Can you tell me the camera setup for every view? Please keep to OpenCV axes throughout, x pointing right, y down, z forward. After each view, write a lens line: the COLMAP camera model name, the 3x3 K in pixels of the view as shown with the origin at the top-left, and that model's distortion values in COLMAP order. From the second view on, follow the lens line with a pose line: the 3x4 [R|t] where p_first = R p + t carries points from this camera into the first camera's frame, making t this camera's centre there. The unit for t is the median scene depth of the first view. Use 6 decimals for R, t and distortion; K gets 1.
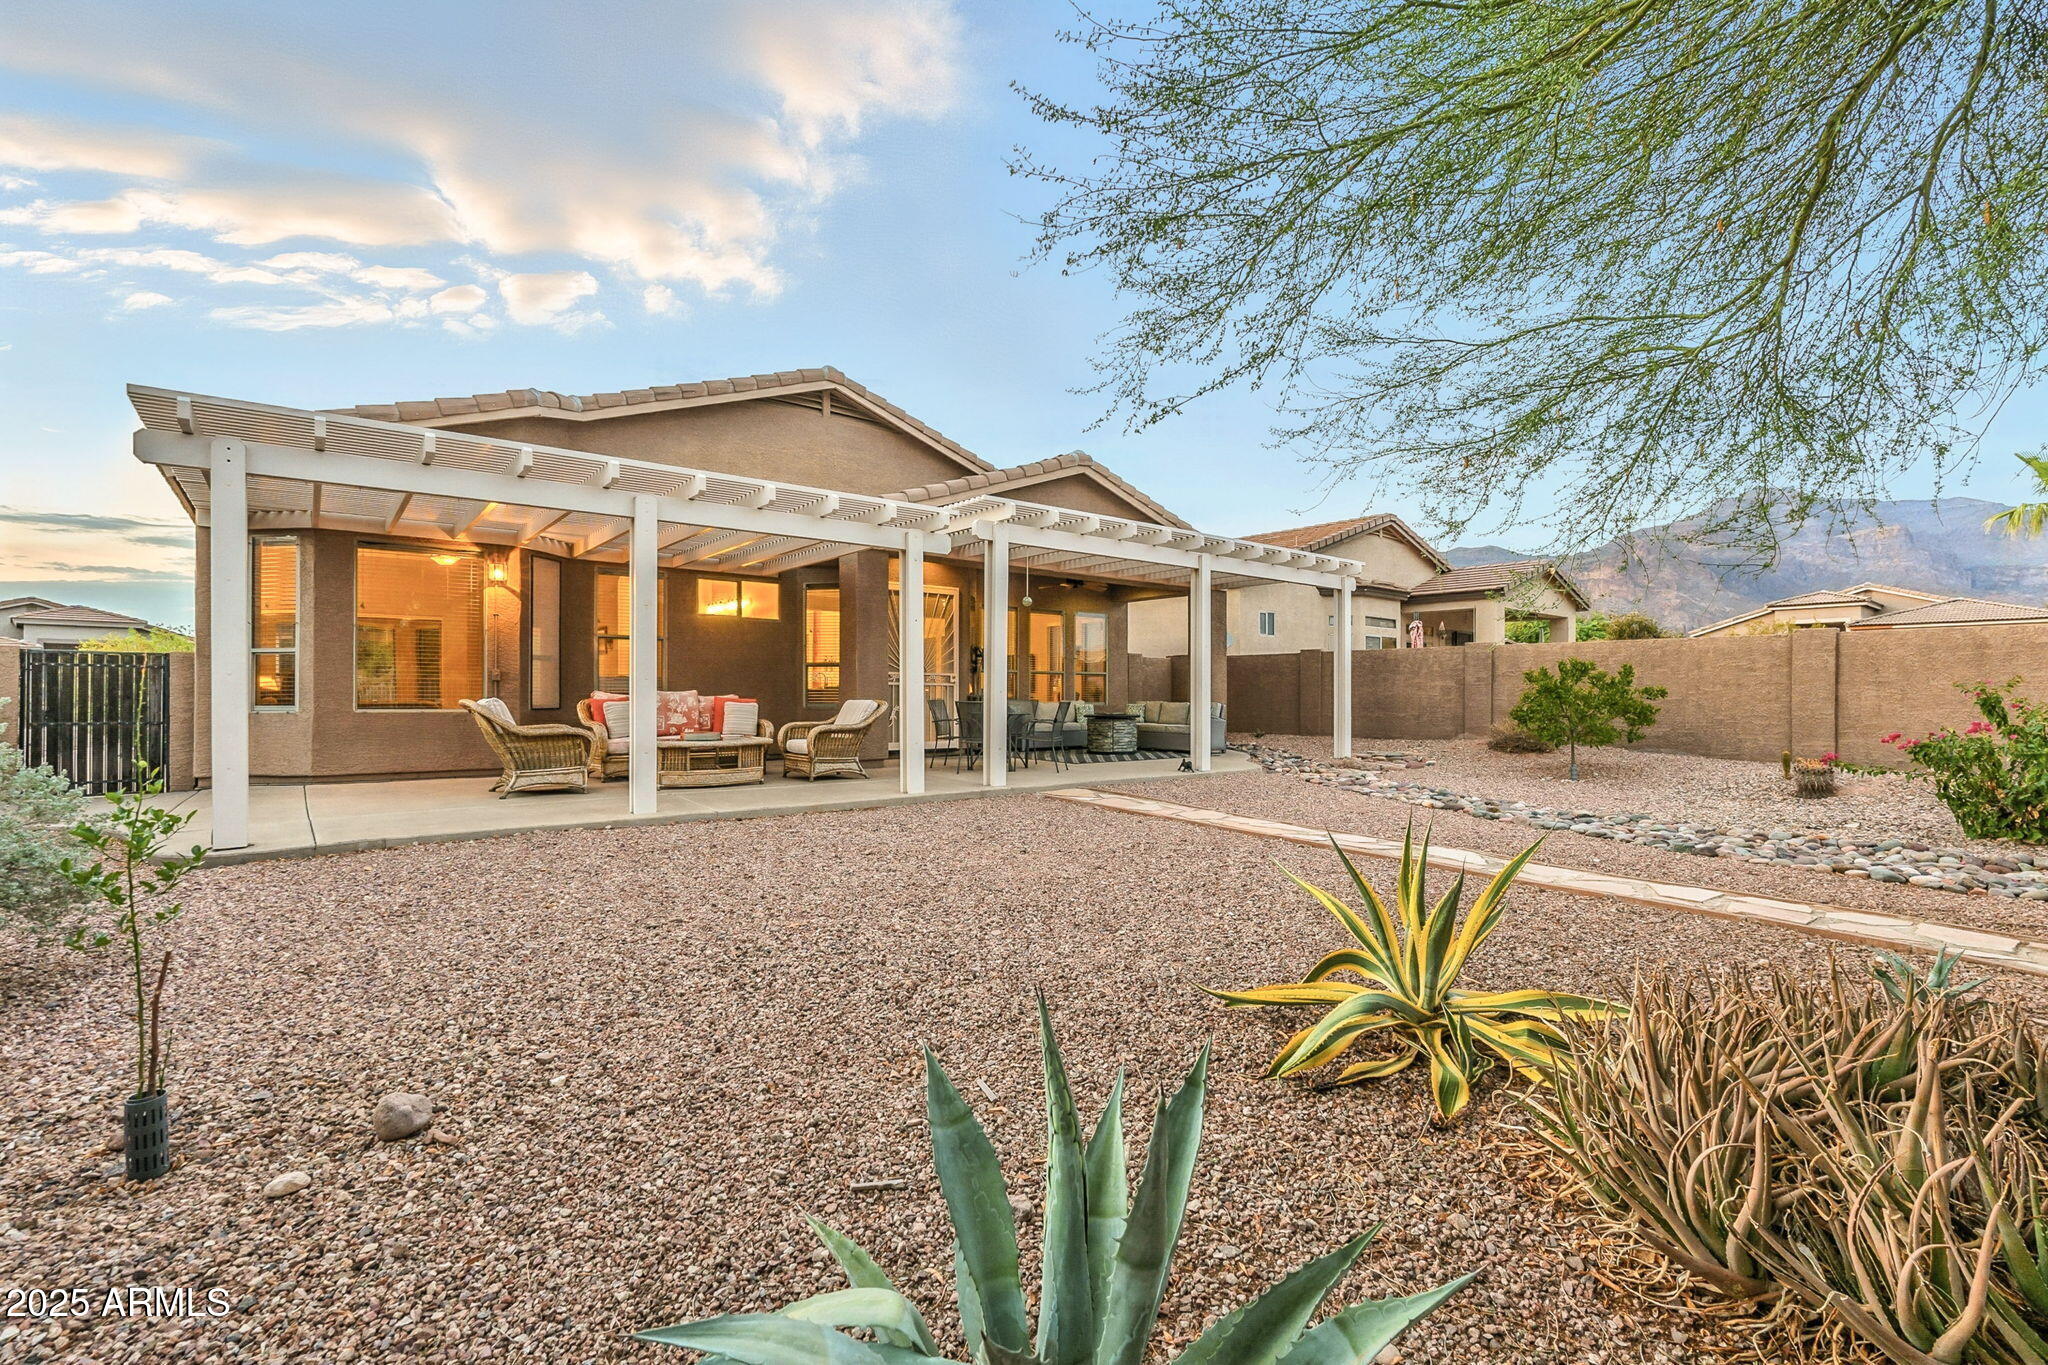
lens RADIAL K [[897.2, 0, 1021.8], [0, 897.2, 694.0], [0, 0, 1]] dist [0.000199, 0.000136]
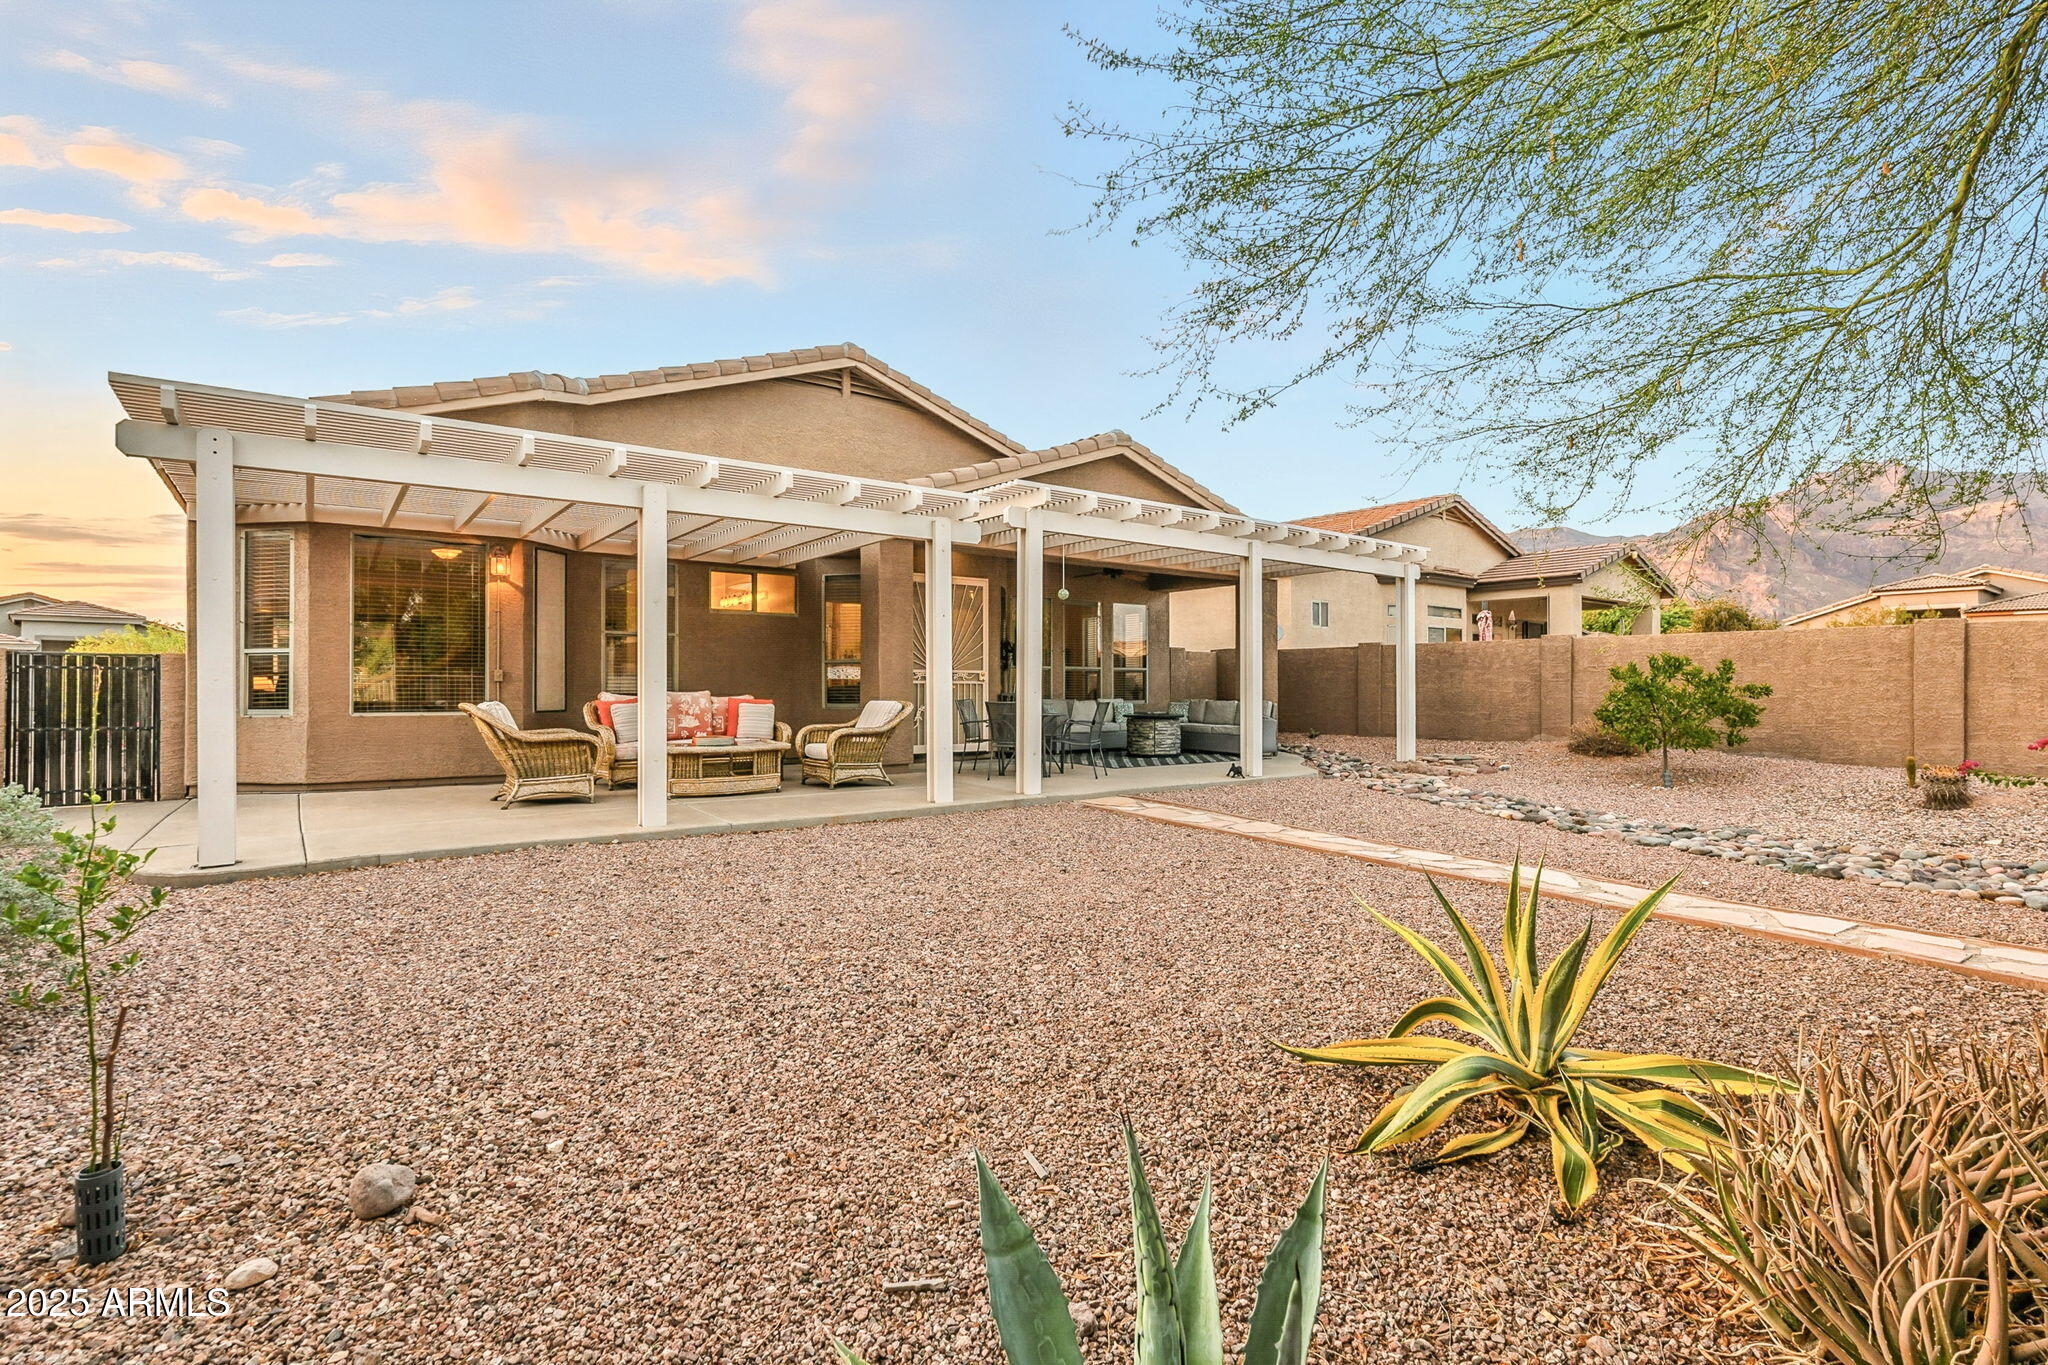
lens RADIAL K [[955.1, 0, 1022.5], [0, 955.1, 684.7], [0, 0, 1]] dist [-0.000081, 0.000229]
pose [[0.999505, -0.002706, -0.031355, -0.005626], [0.002591, 0.999990, -0.003710, -0.006657], [0.031365, 0.003627, 0.999501, 0.017165]]
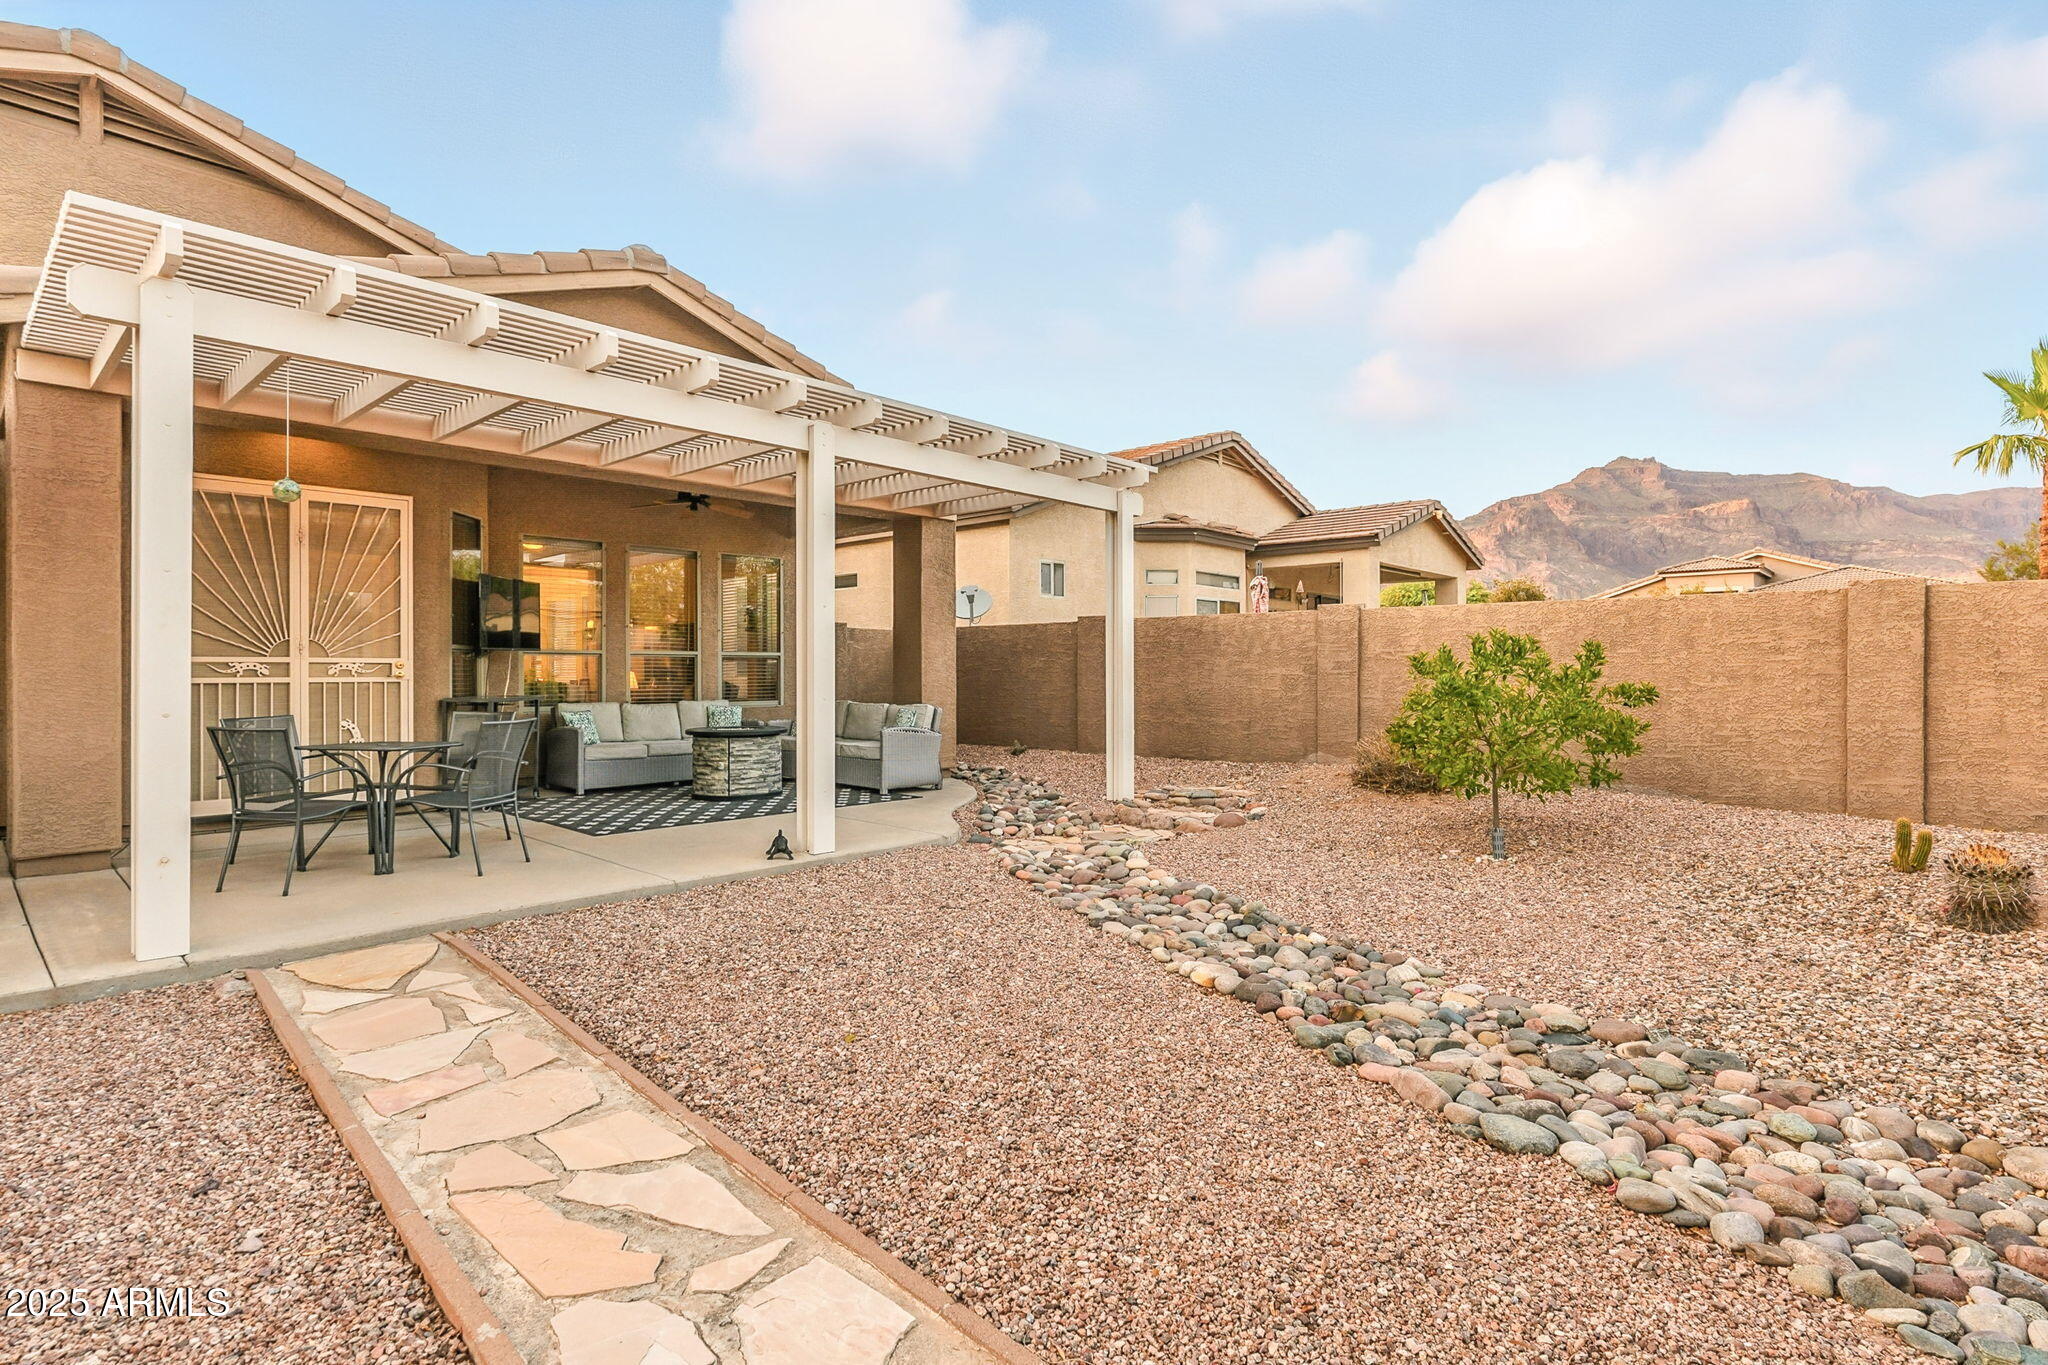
lens RADIAL K [[1016.0, 0, 1025.8], [0, 1016.0, 673.2], [0, 0, 1]] dist [0.001215, 0.000294]
pose [[0.987756, -0.005092, 0.155923, 0.283205], [0.004780, 0.999986, 0.002370, -0.019849], [-0.155933, -0.001596, 0.987766, 0.519141]]
